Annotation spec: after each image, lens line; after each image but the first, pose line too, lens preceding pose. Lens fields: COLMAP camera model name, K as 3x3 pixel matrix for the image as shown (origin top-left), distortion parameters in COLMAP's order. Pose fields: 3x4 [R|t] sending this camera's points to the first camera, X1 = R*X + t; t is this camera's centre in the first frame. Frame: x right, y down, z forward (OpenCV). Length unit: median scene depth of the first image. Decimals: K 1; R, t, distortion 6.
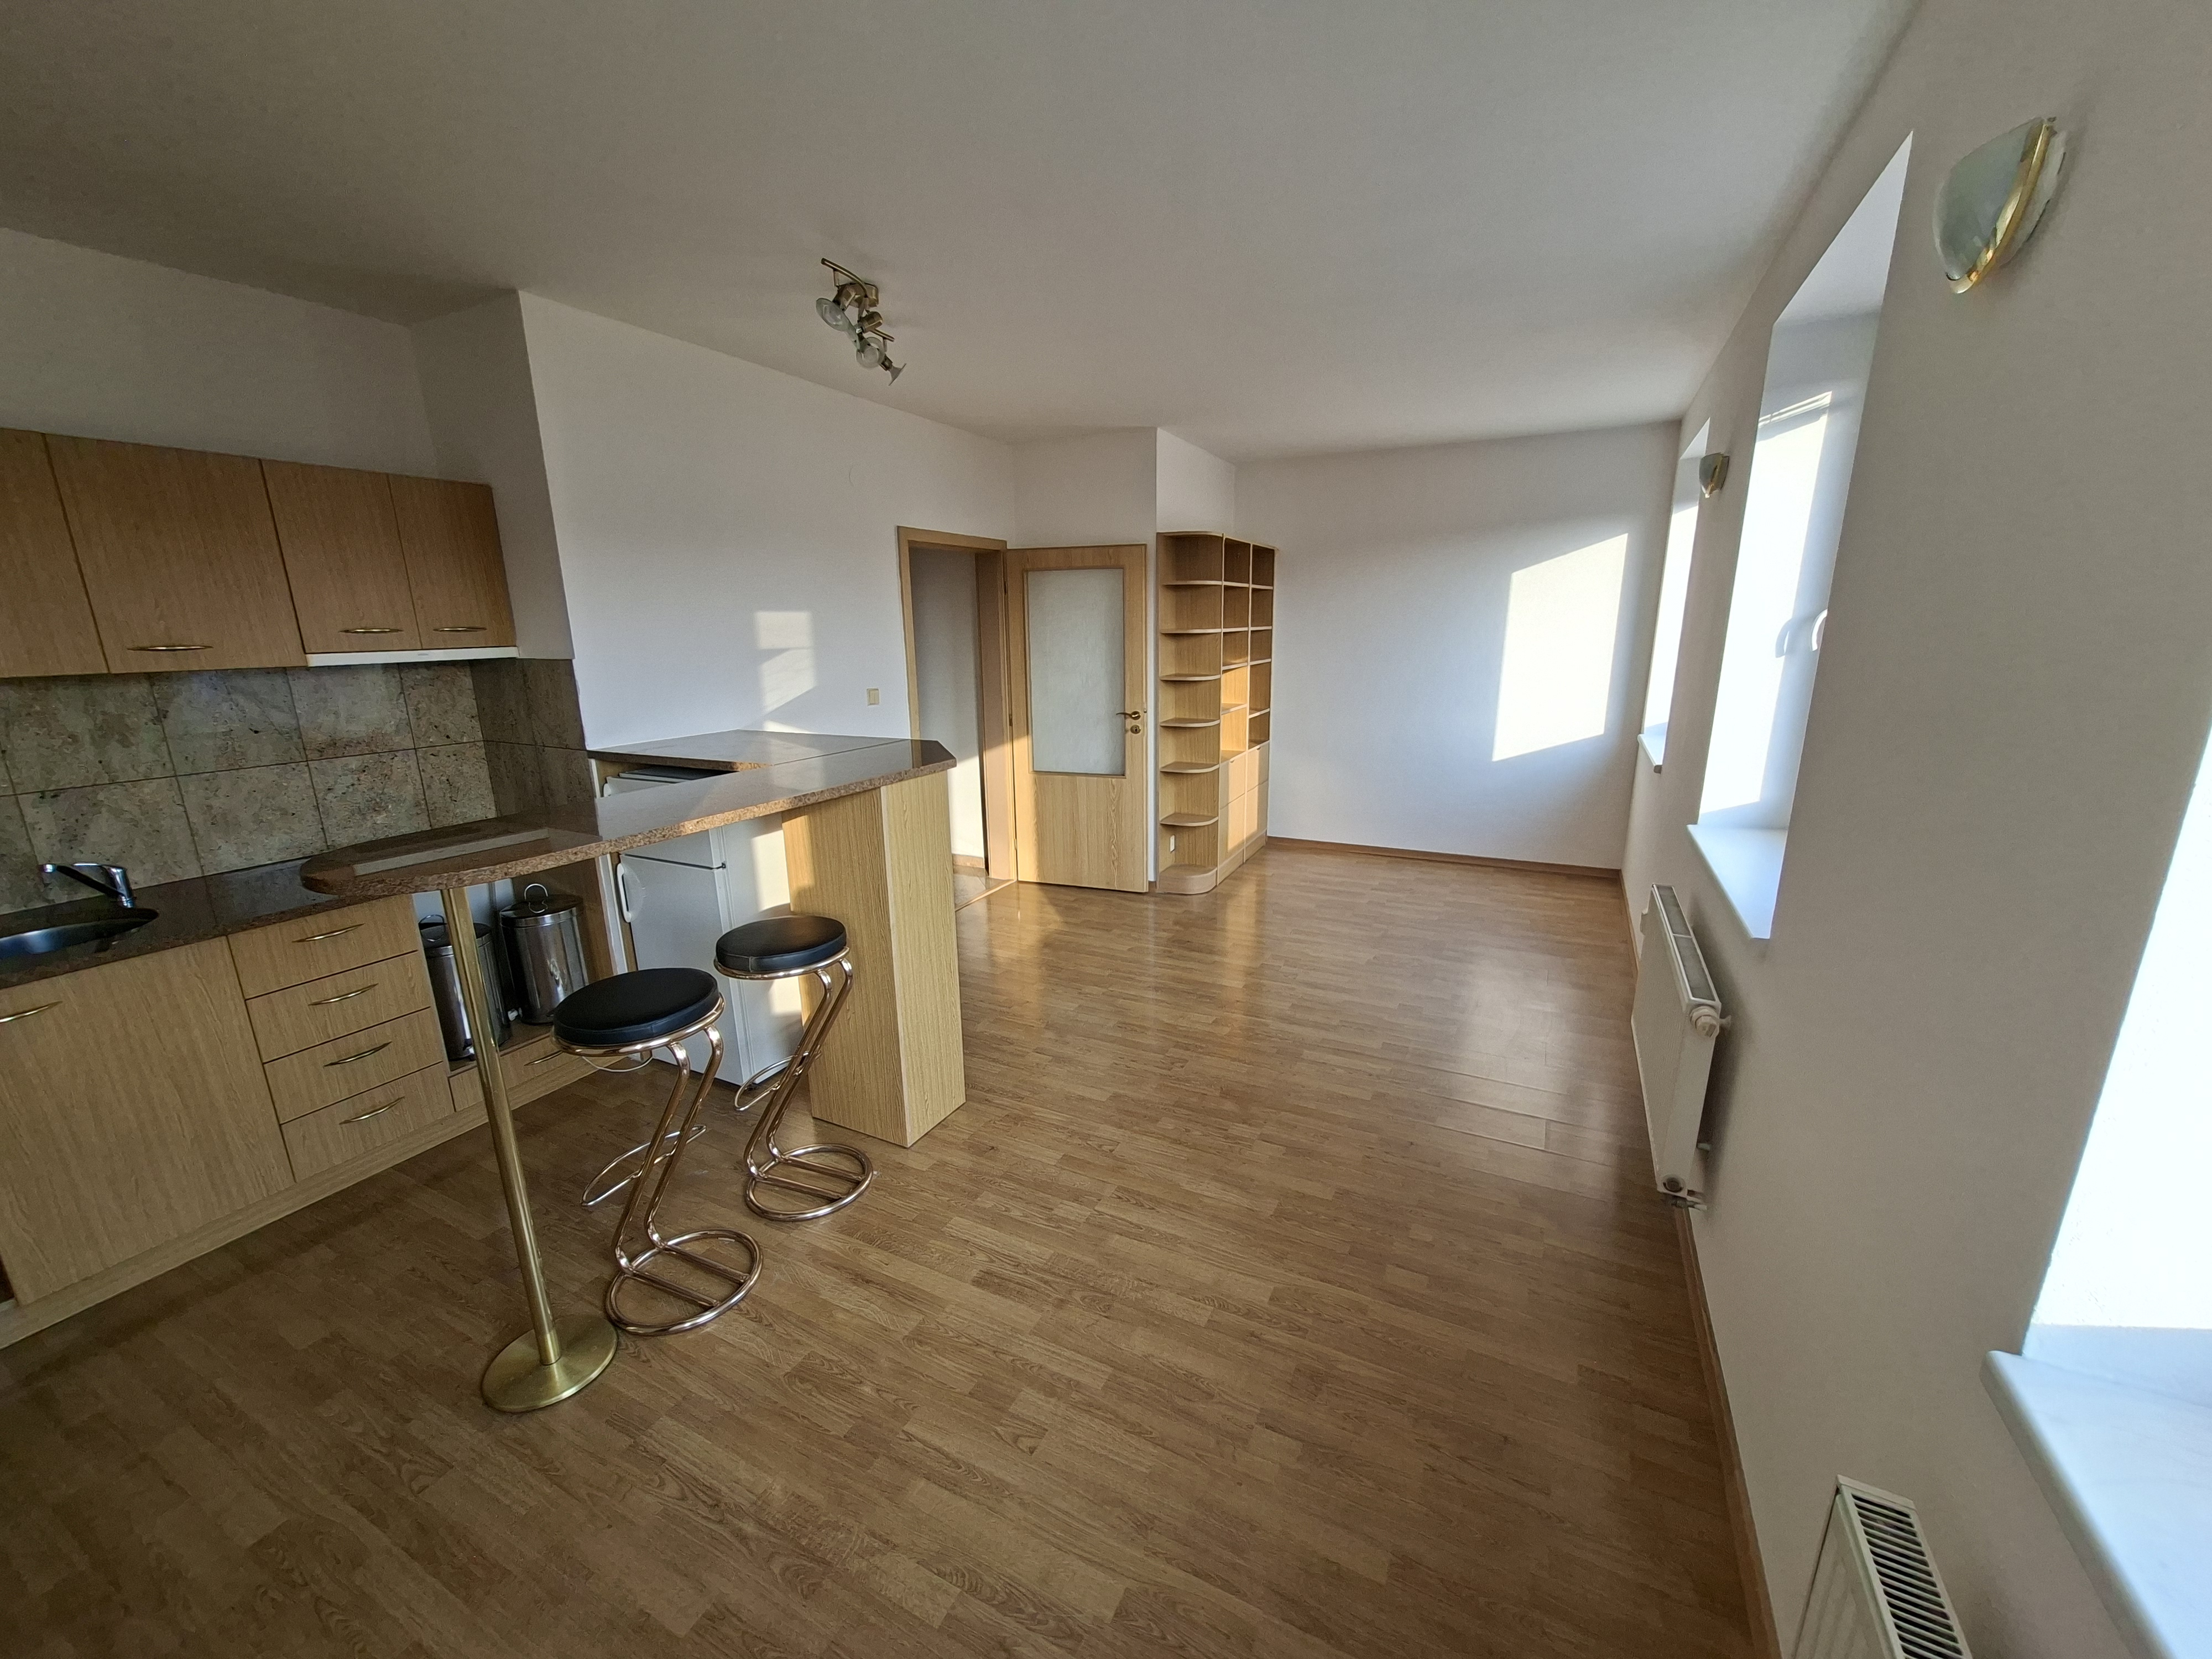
lens RADIAL K [[878.4, 0, 1107.5], [0, 878.4, 836.4], [0, 0, 1]] dist [-0.002758, 0.003262]
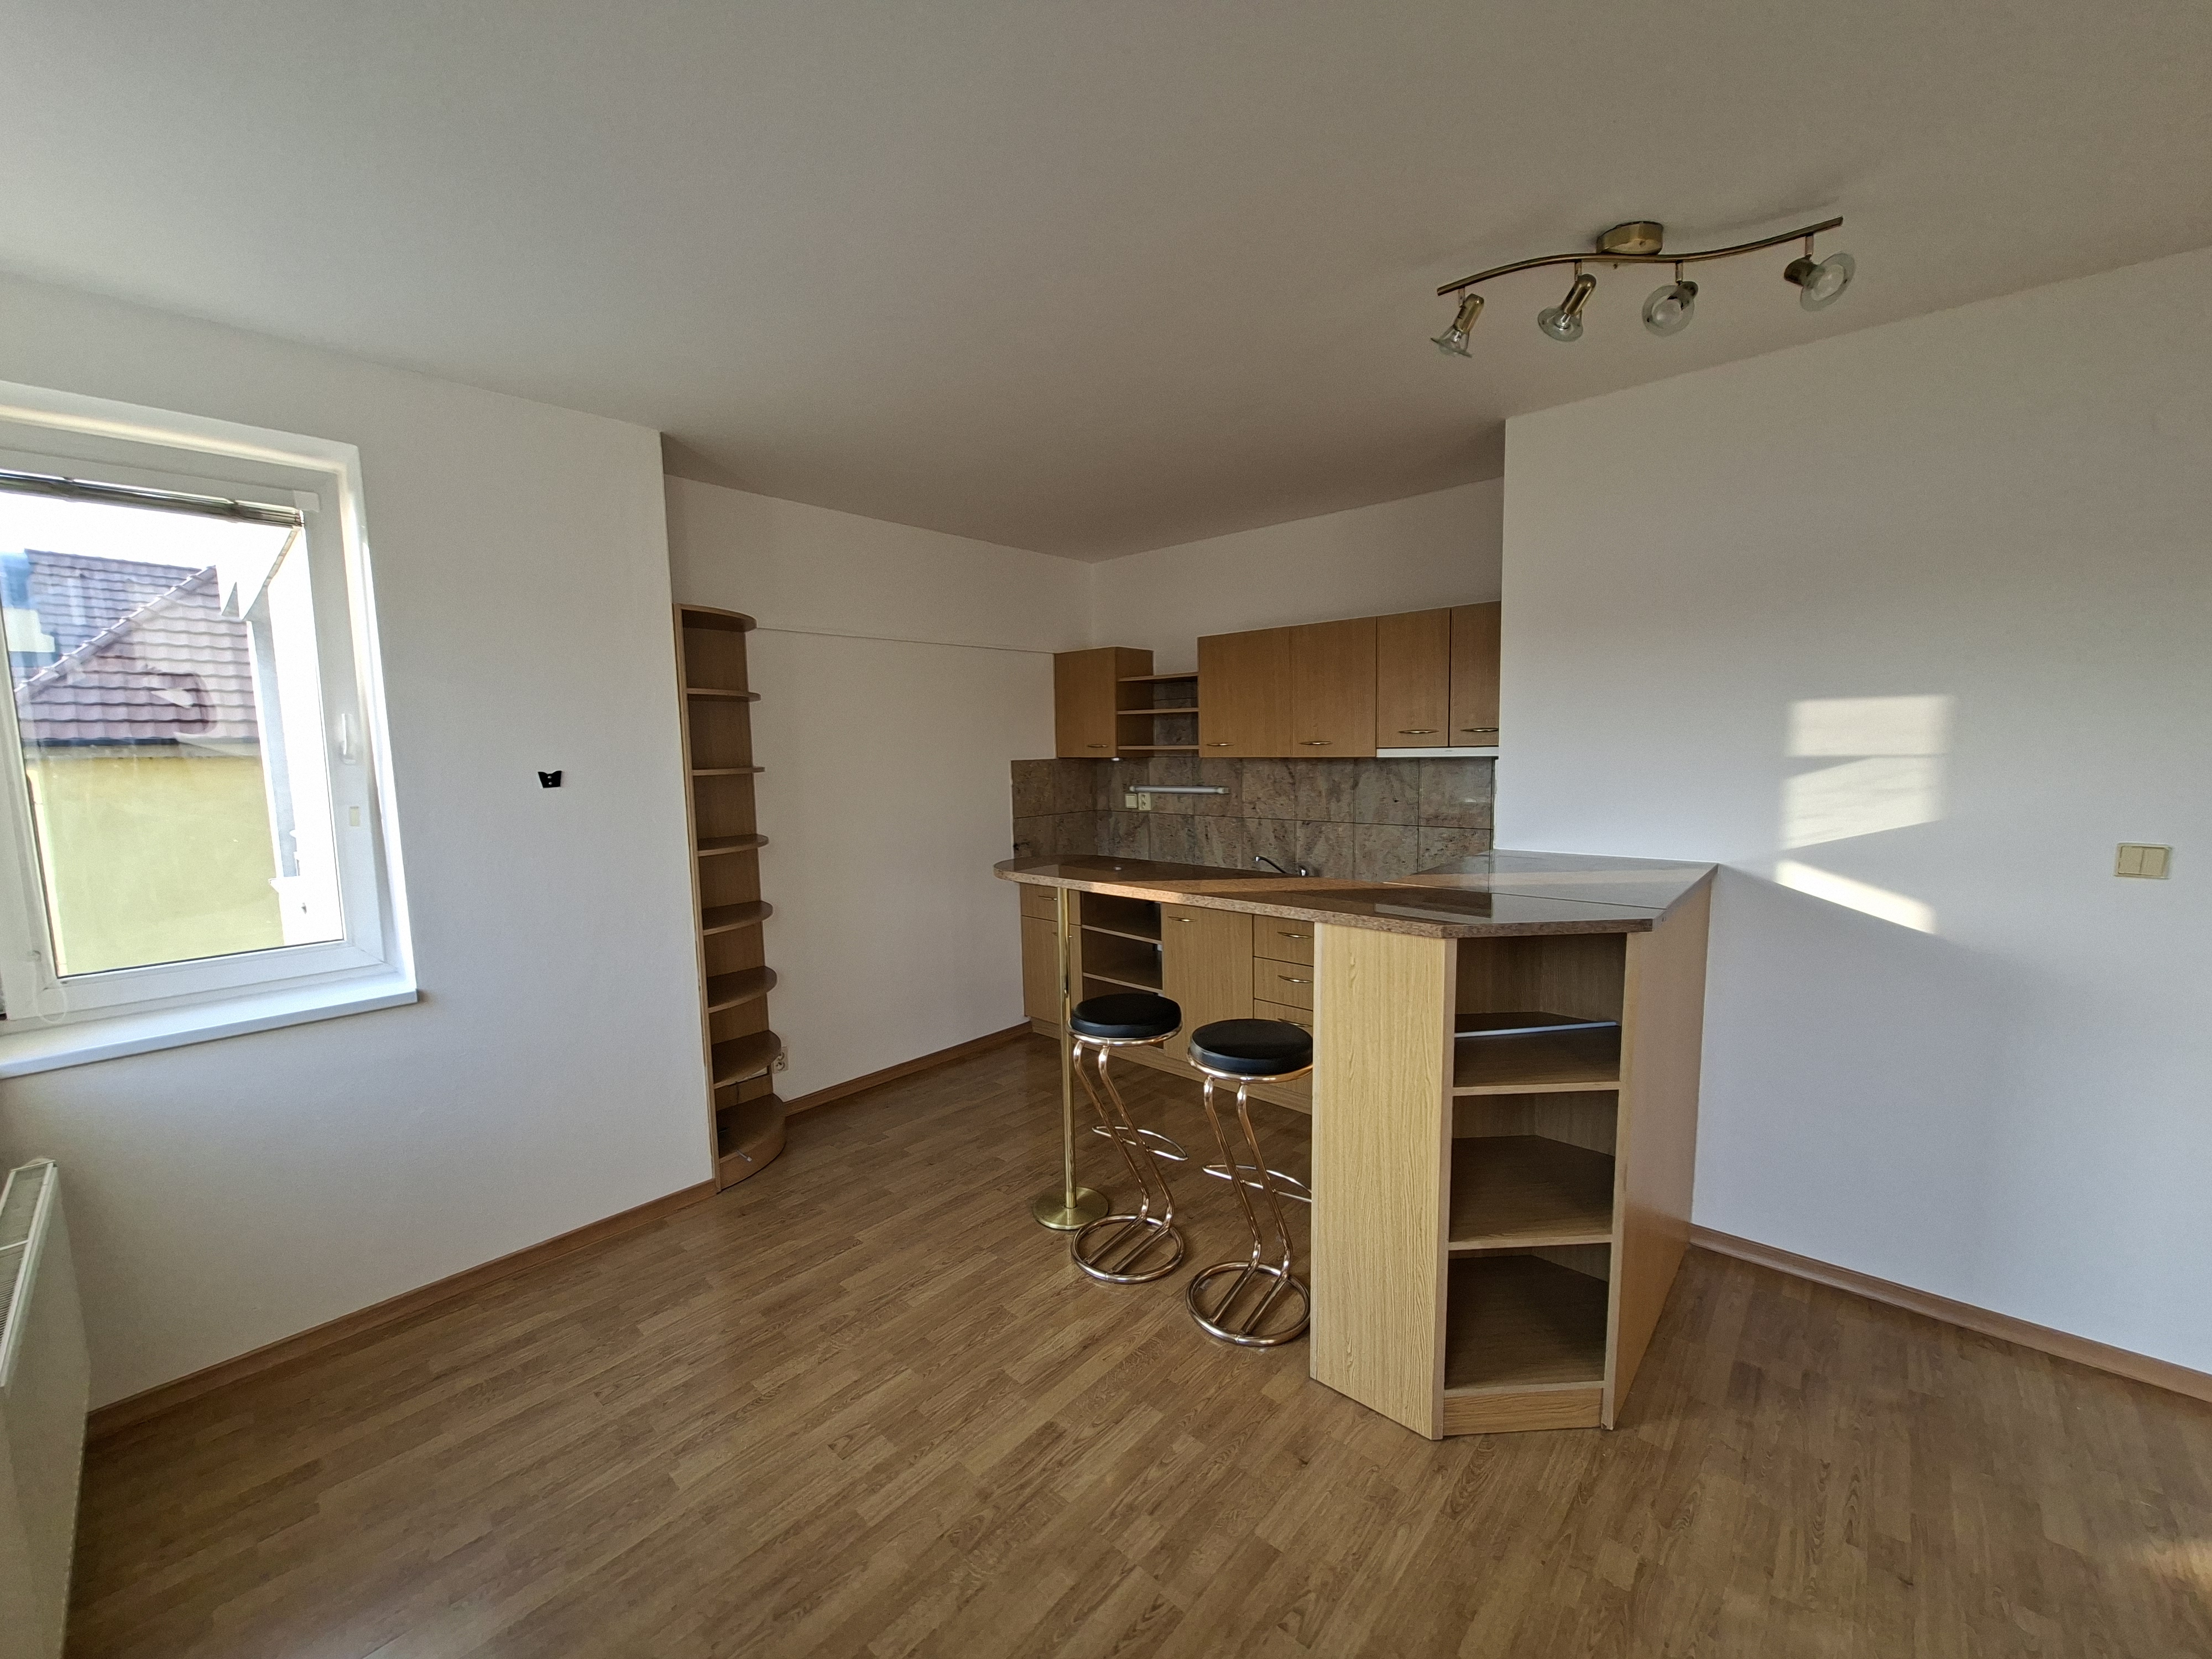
lens RADIAL K [[872.1, 0, 1109.3], [0, 872.1, 833.8], [0, 0, 1]] dist [-0.003874, 0.003096]
pose [[-0.257518, 0.117824, -0.959063, 0.553661], [-0.206775, 0.962826, 0.173808, -0.232317], [0.943890, 0.243069, -0.223582, 0.949864]]
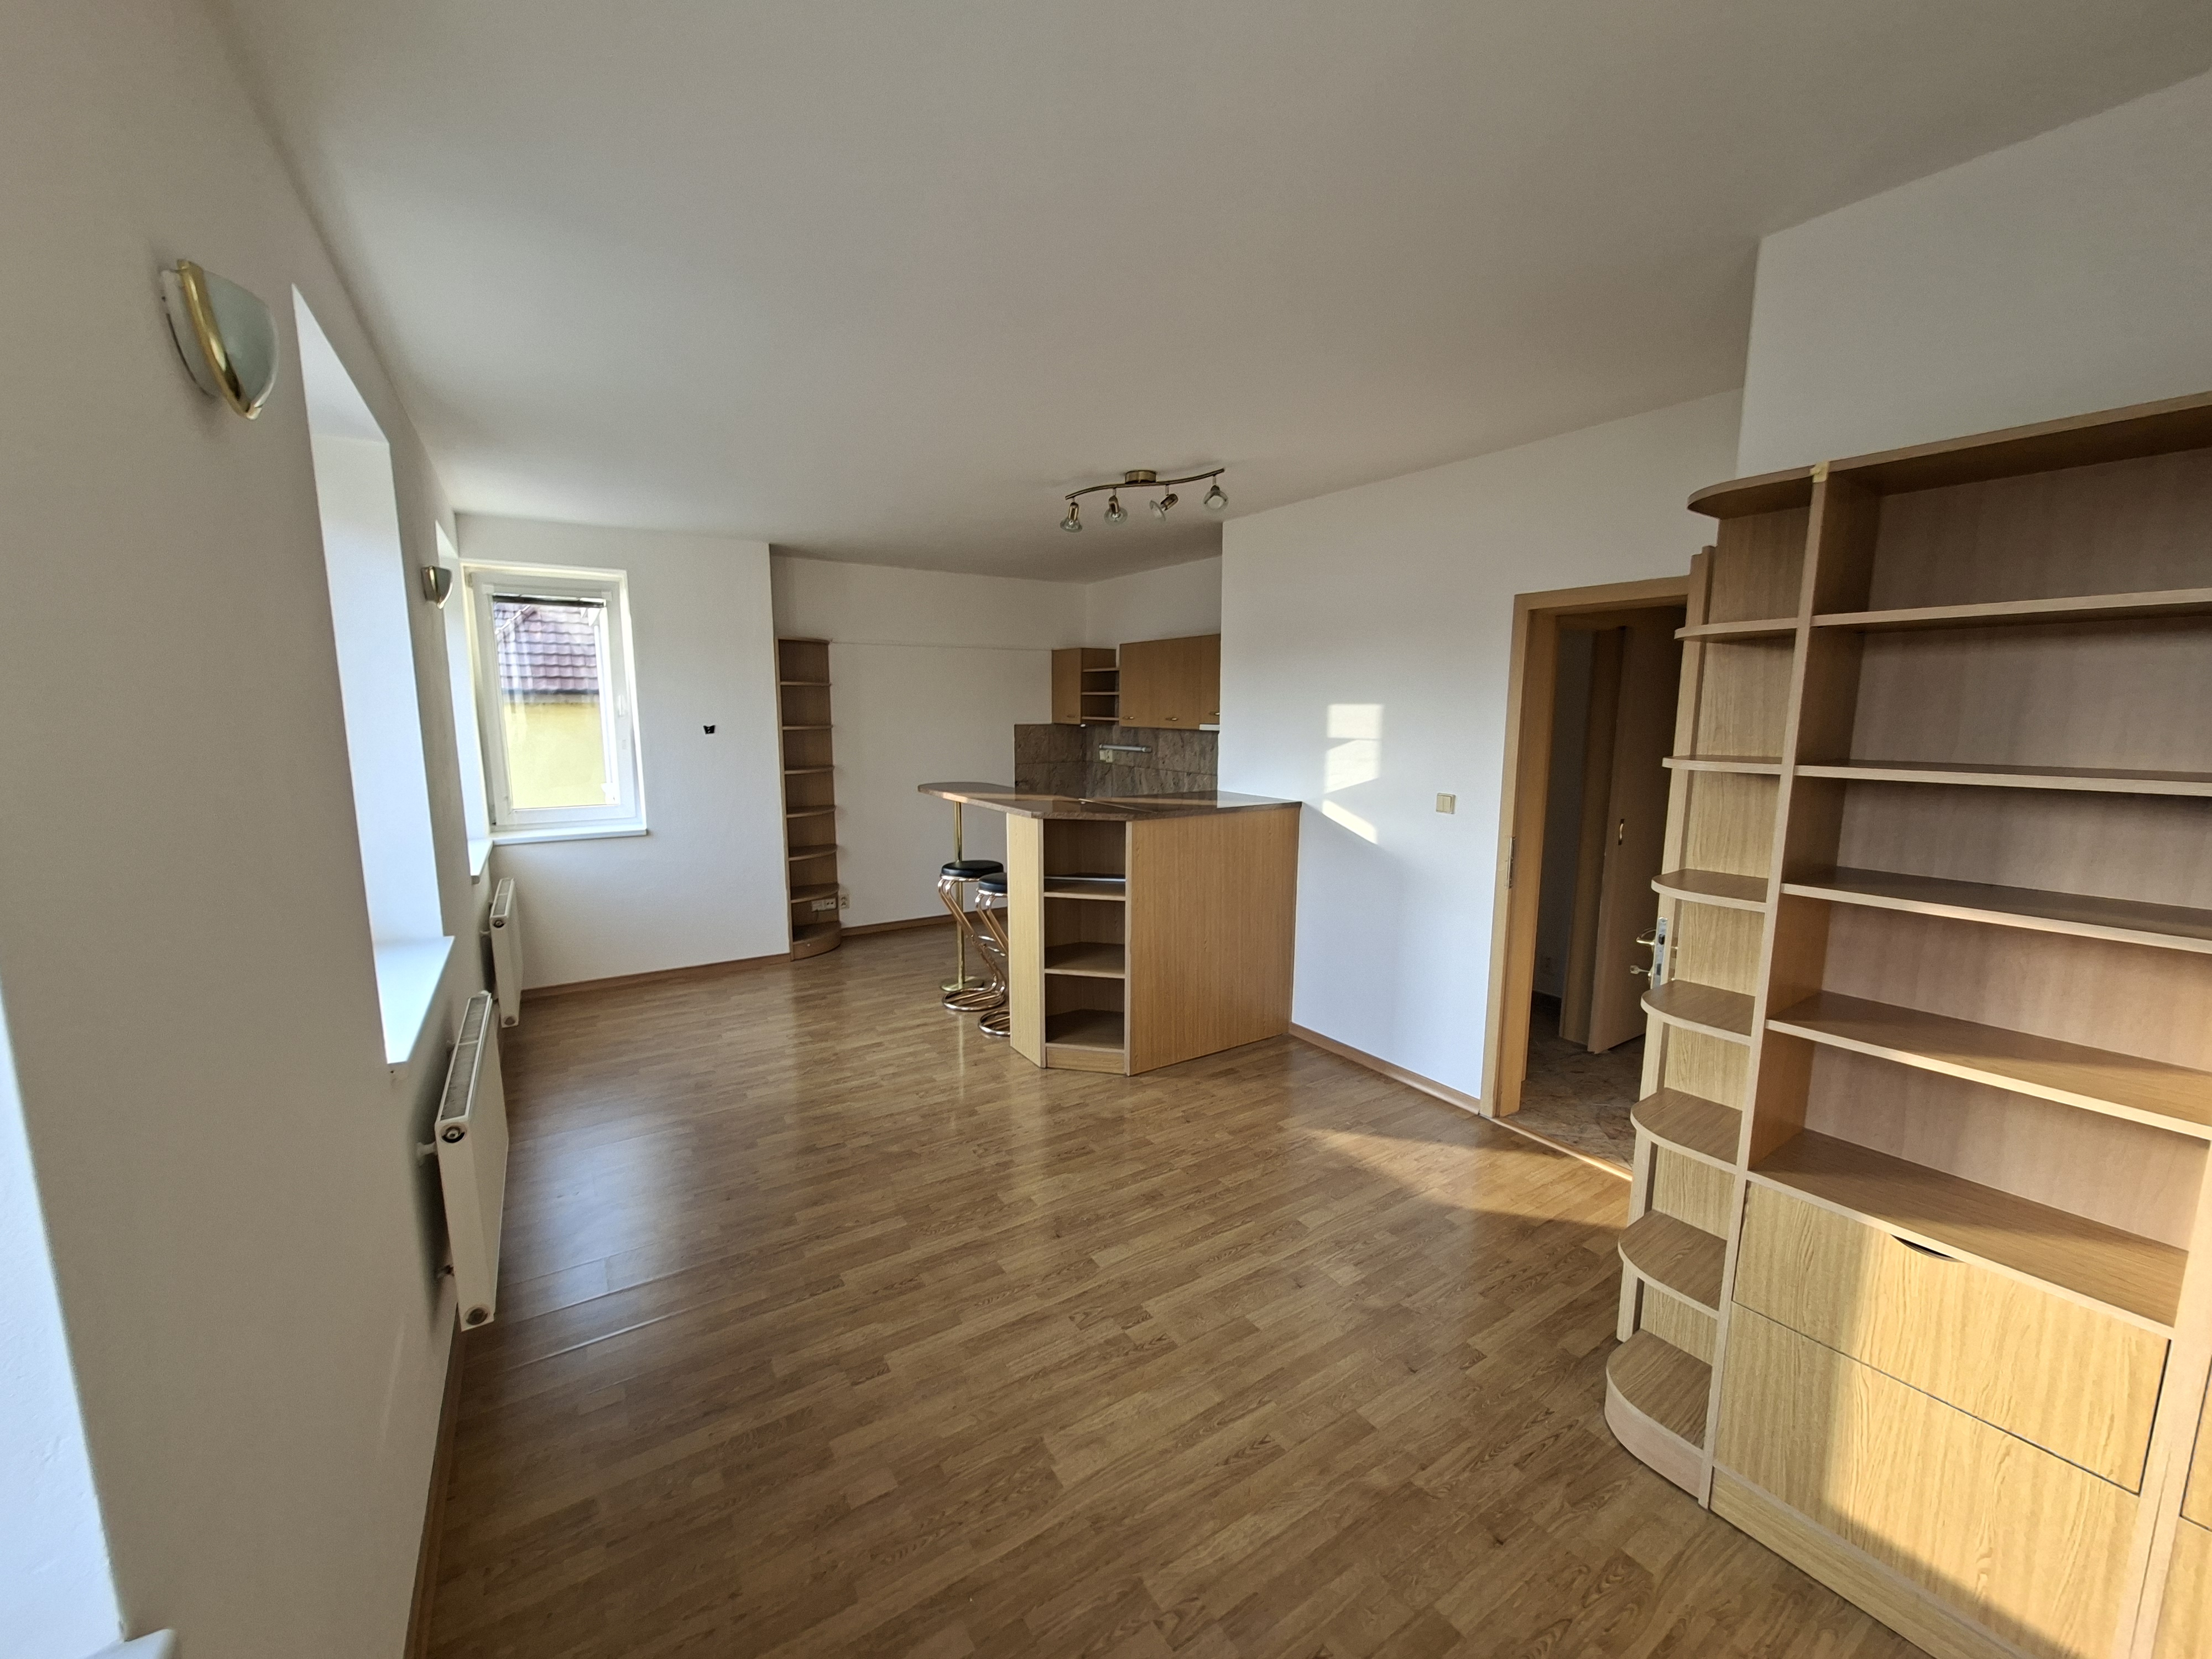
lens RADIAL K [[887.4, 0, 1106.0], [0, 887.4, 829.5], [0, 0, 1]] dist [-0.000922, 0.000059]
pose [[-0.507946, 0.134722, -0.850788, 1.048052], [-0.198597, 0.942769, 0.267855, -0.497870], [0.838182, 0.305020, -0.452121, 1.865340]]
